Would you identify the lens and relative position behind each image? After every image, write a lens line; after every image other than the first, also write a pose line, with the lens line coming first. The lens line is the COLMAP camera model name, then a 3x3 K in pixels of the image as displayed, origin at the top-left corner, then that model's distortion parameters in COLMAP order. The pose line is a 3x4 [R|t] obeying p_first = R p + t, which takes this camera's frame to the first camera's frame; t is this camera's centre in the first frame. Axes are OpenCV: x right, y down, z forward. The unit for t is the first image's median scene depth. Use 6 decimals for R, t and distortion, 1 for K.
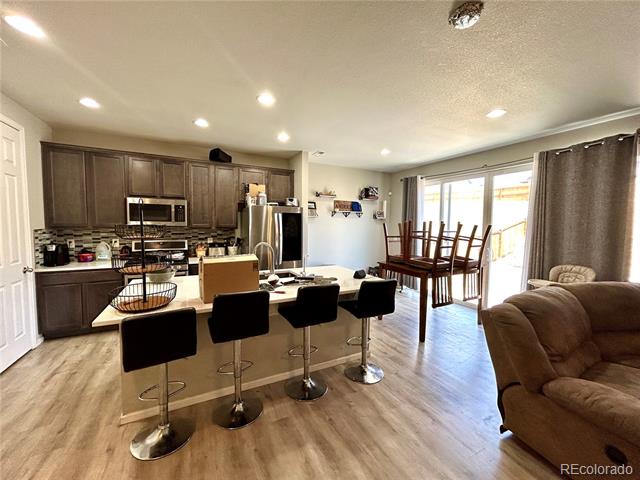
lens RADIAL K [[257.3, 0, 320.7], [0, 257.3, 238.9], [0, 0, 1]] dist [-0.001248, 0.000884]
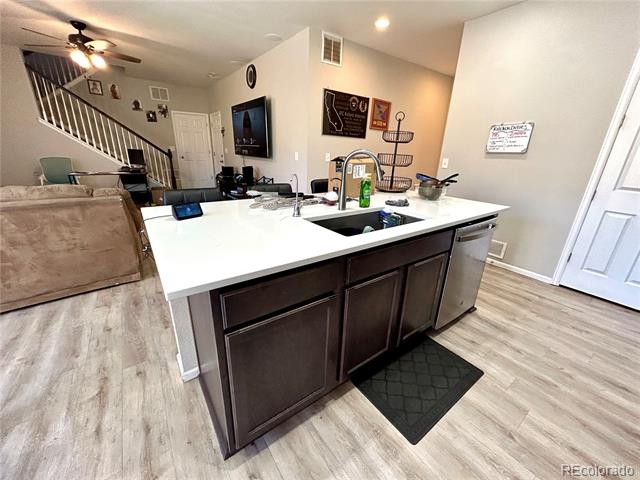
lens RADIAL K [[257.3, 0, 320.7], [0, 257.3, 238.9], [0, 0, 1]] dist [-0.001248, 0.000884]
pose [[-0.987316, 0.006718, -0.158628, -0.018881], [-0.054787, 0.923318, 0.380108, -0.012196], [0.149017, 0.383978, -0.911238, 1.101704]]
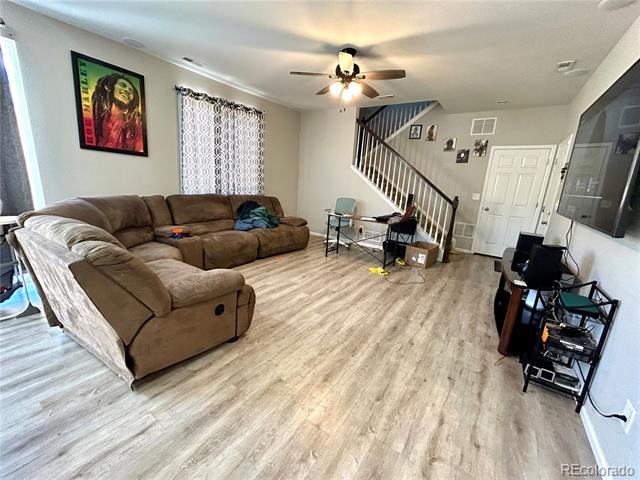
lens RADIAL K [[257.3, 0, 320.7], [0, 257.3, 238.9], [0, 0, 1]] dist [-0.001248, 0.000884]
pose [[-0.464996, -0.239327, 0.852350, -0.084375], [-0.017035, 0.965008, 0.261666, 0.023775], [-0.885149, 0.107154, -0.452802, 0.372709]]
